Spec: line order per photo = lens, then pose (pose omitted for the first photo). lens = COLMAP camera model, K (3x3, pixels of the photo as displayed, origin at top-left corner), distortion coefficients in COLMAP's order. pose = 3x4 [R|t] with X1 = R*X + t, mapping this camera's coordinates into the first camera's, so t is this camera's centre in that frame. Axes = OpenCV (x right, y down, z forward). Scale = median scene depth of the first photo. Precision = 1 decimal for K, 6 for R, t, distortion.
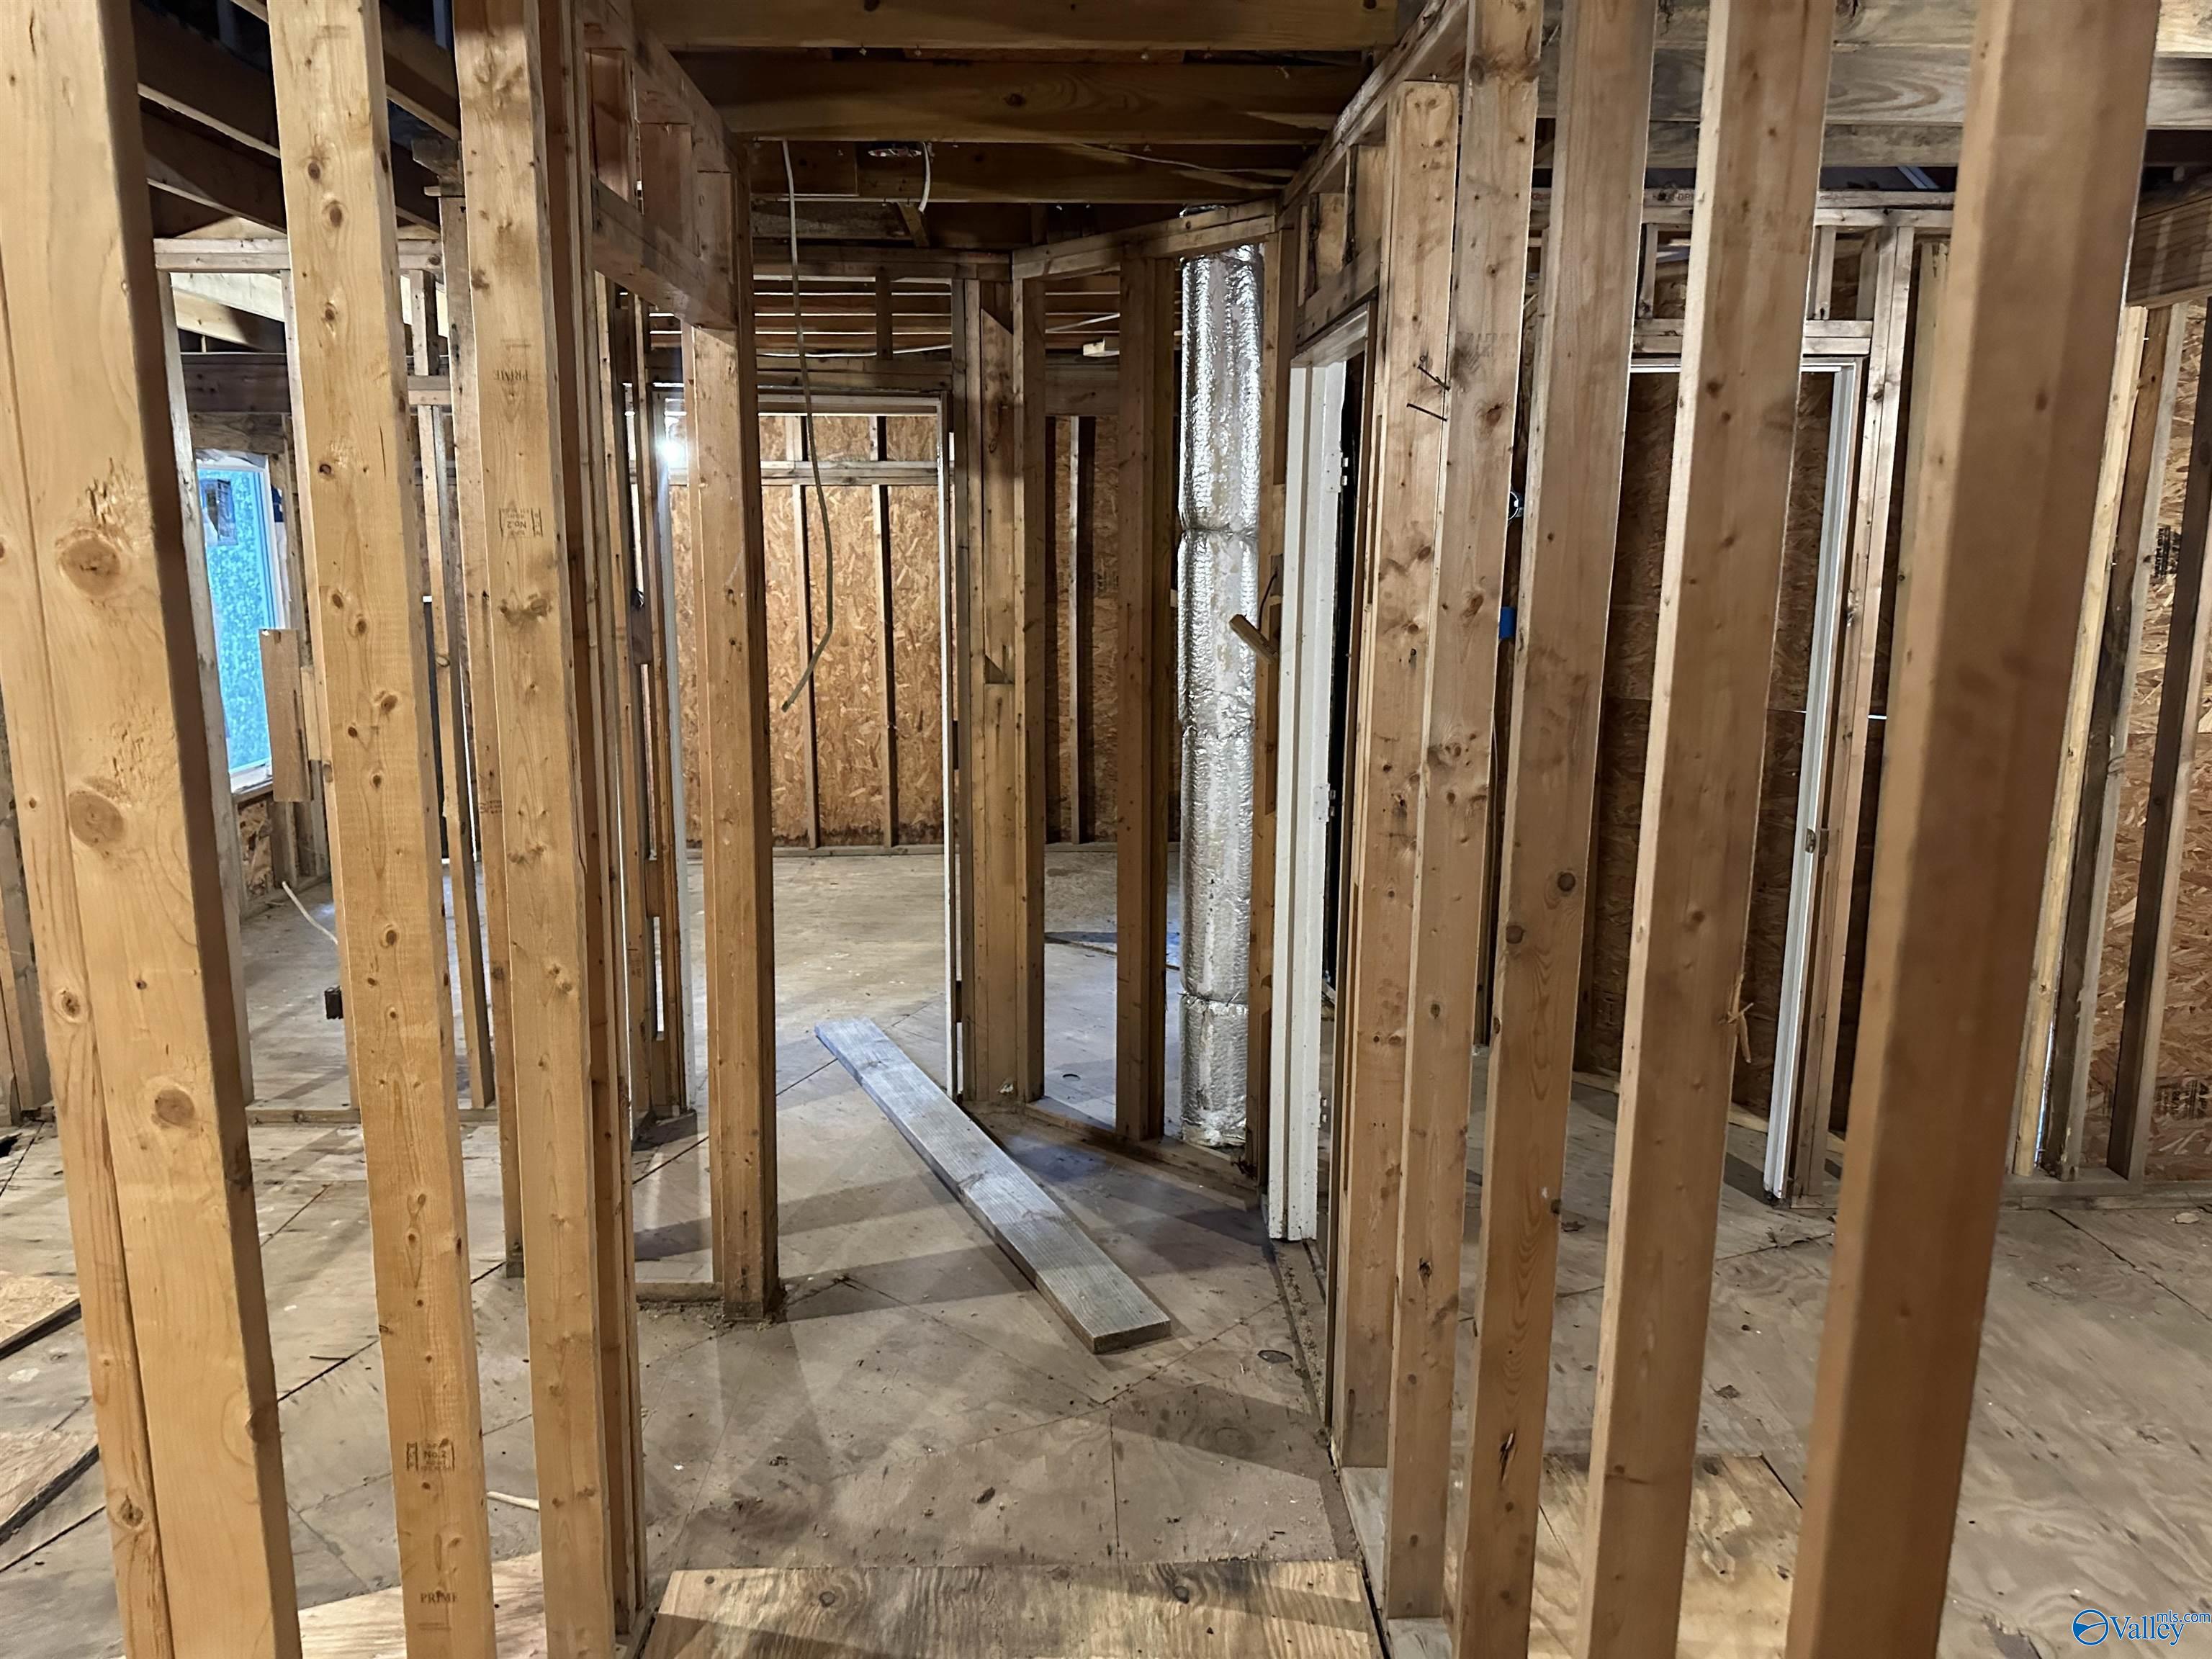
lens RADIAL K [[1538.7, 0, 1109.0], [0, 1538.7, 810.0], [0, 0, 1]] dist [0.059785, -0.079324]
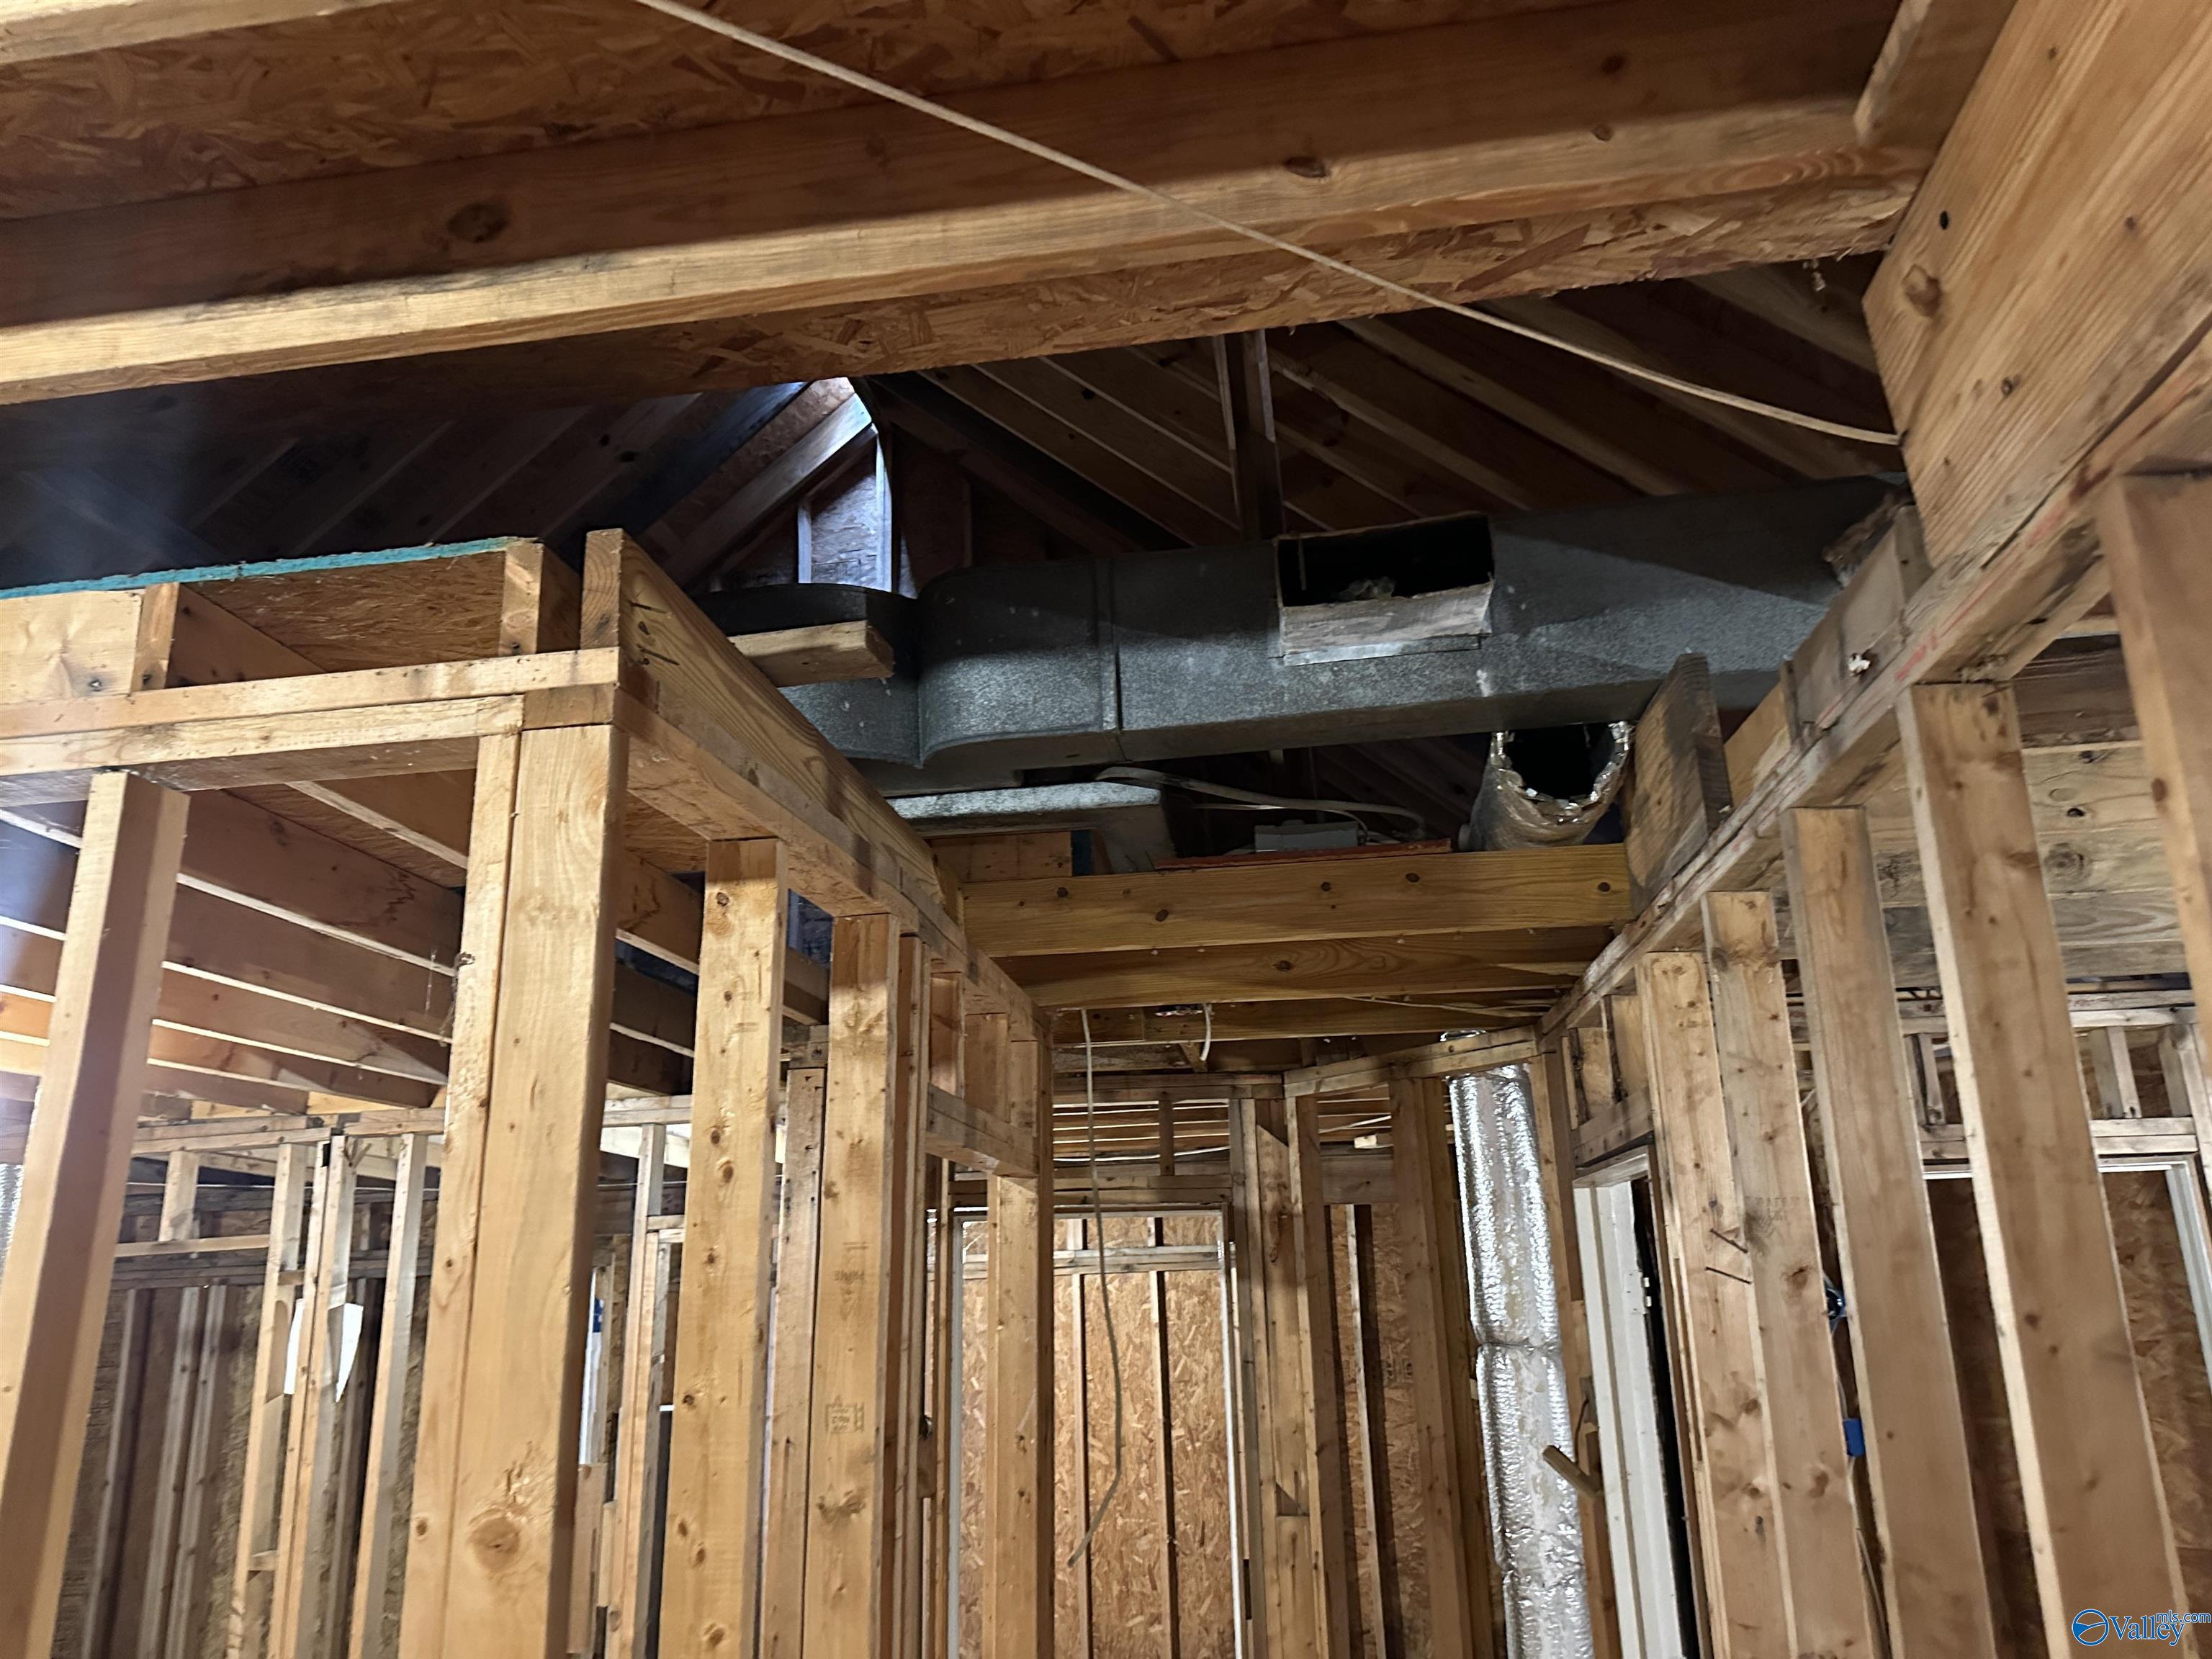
lens RADIAL K [[1538.7, 0, 1098.5], [0, 1538.7, 797.5], [0, 0, 1]] dist [0.059785, -0.079324]
pose [[0.984178, -0.075555, -0.160264, -0.006082], [-0.007456, 0.886058, -0.463514, -0.049989], [0.177024, 0.457375, 0.871476, -0.056981]]
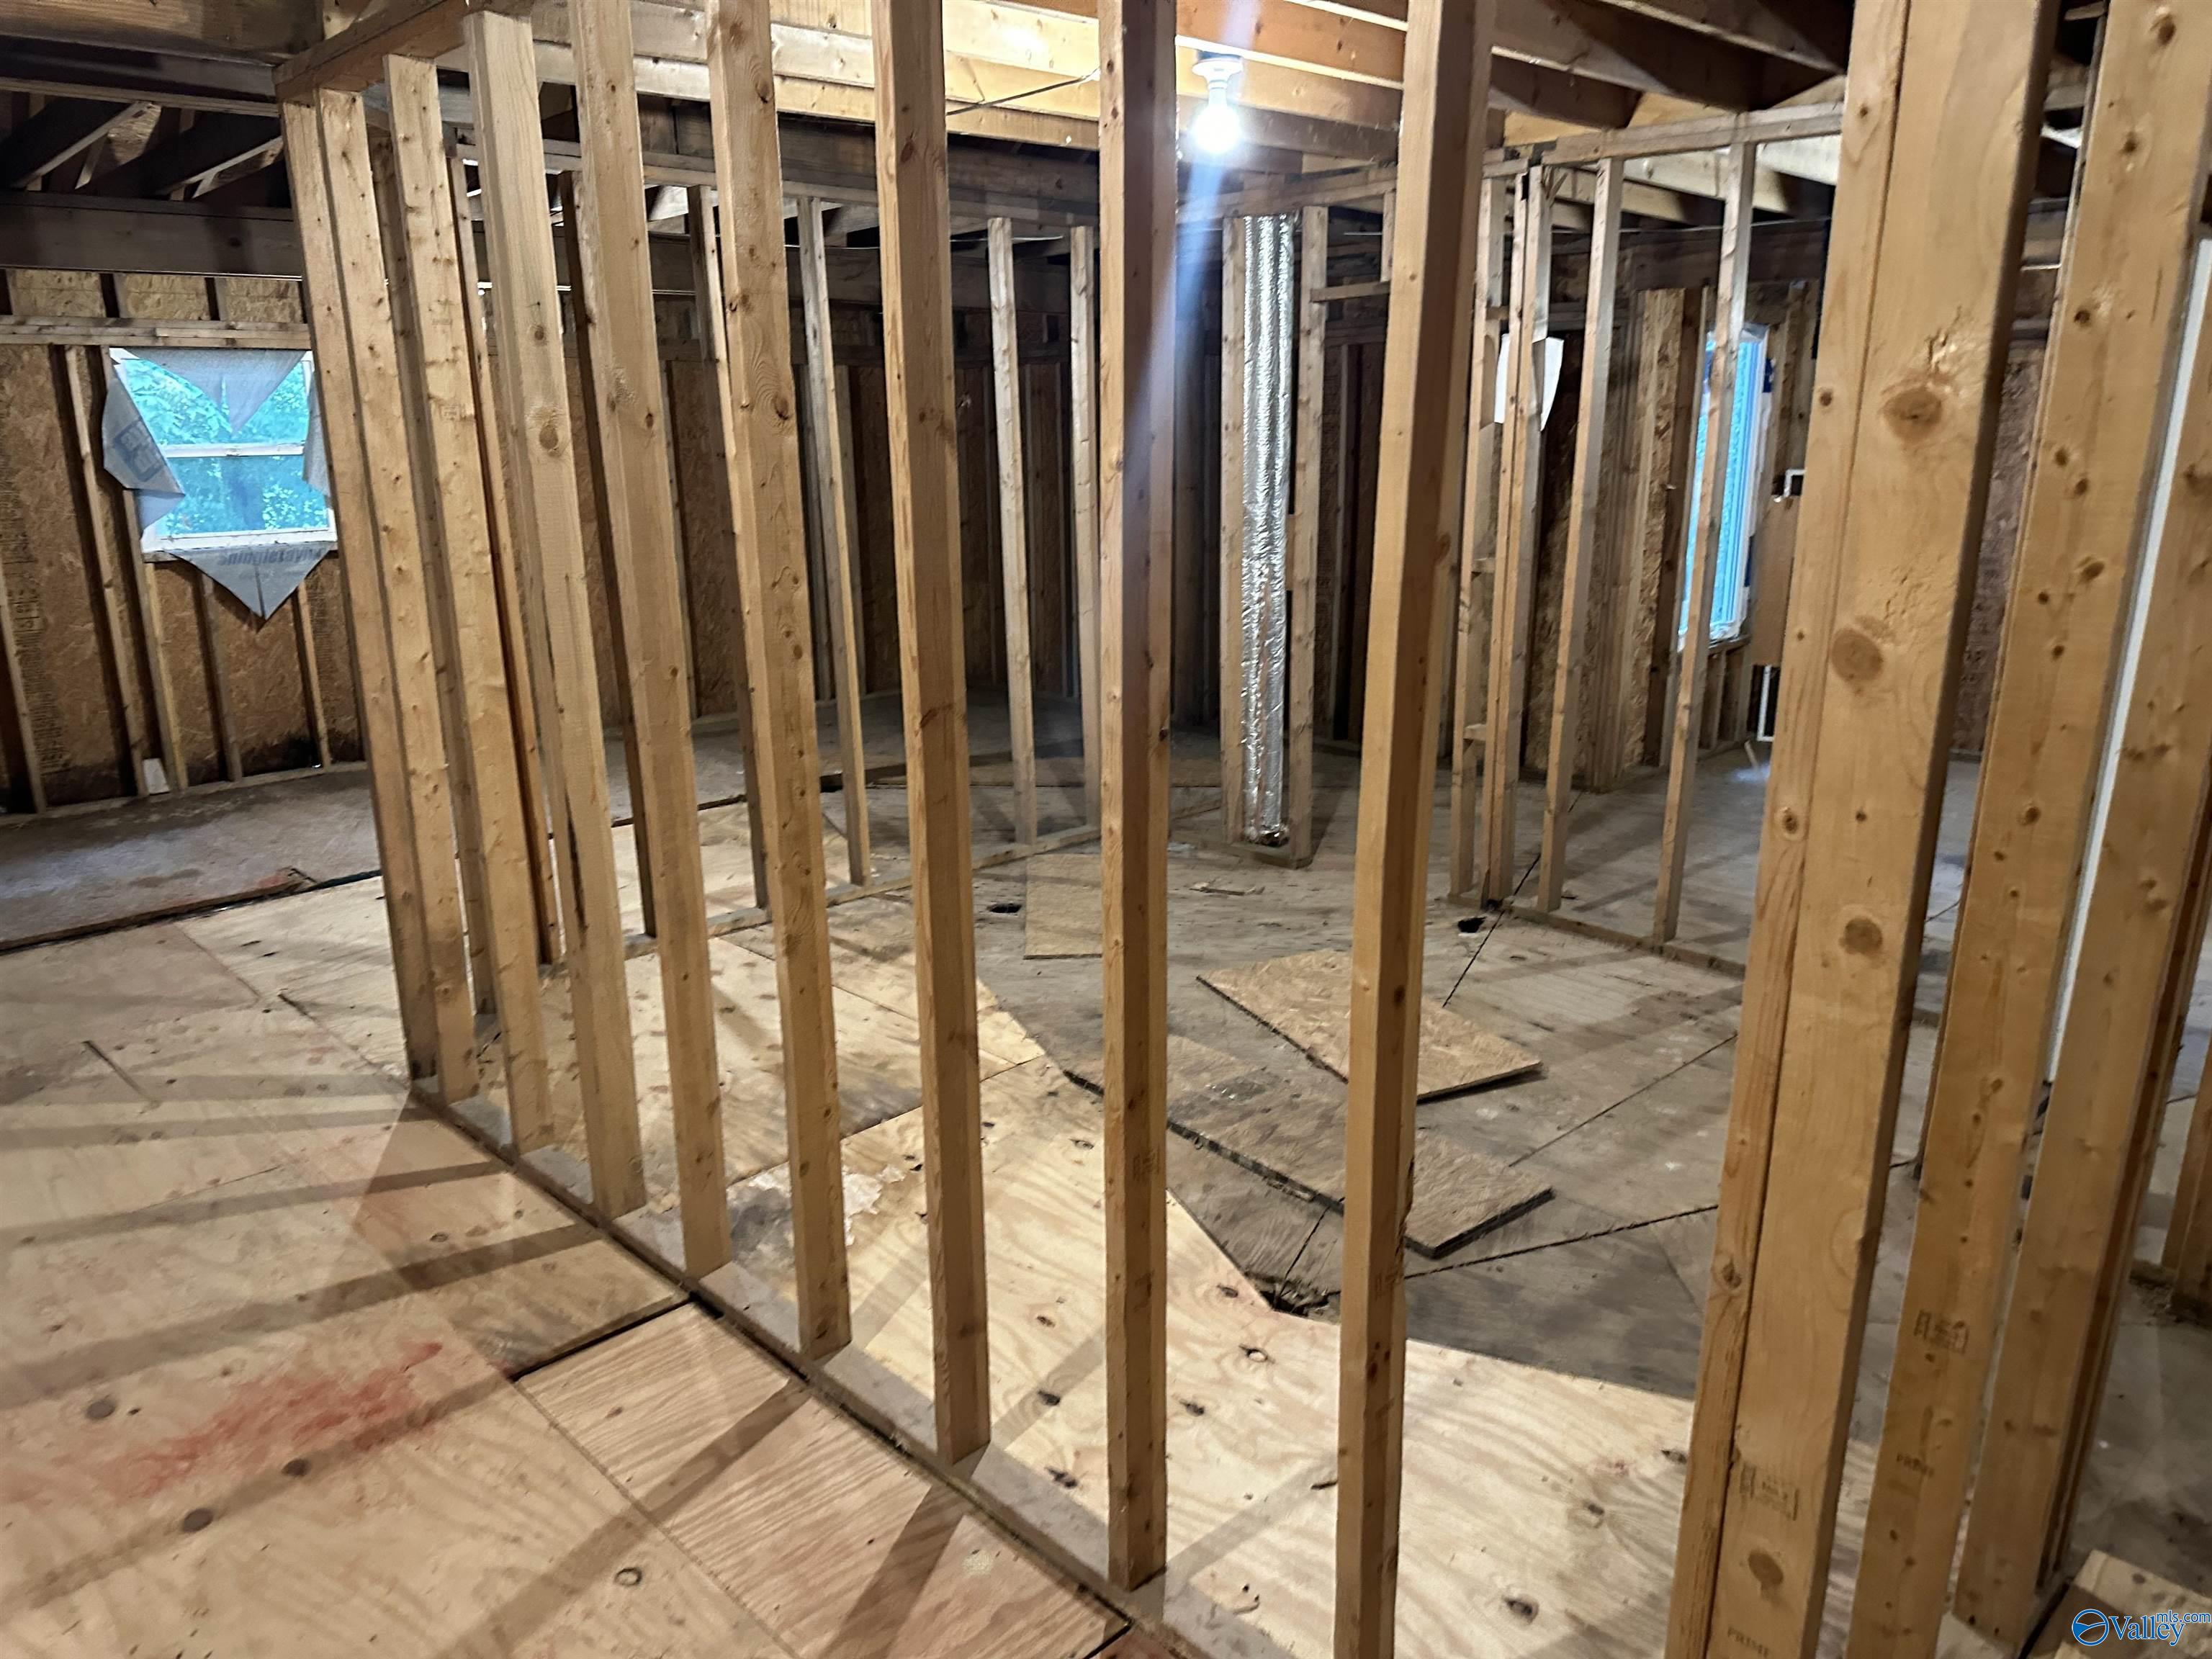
lens RADIAL K [[1538.7, 0, 1091.8], [0, 1538.7, 836.1], [0, 0, 1]] dist [0.059785, -0.079324]
pose [[0.667044, 0.194809, -0.719097, -0.092194], [-0.127478, 0.980818, 0.147461, 0.016090], [0.734031, -0.006694, 0.679083, -0.049783]]
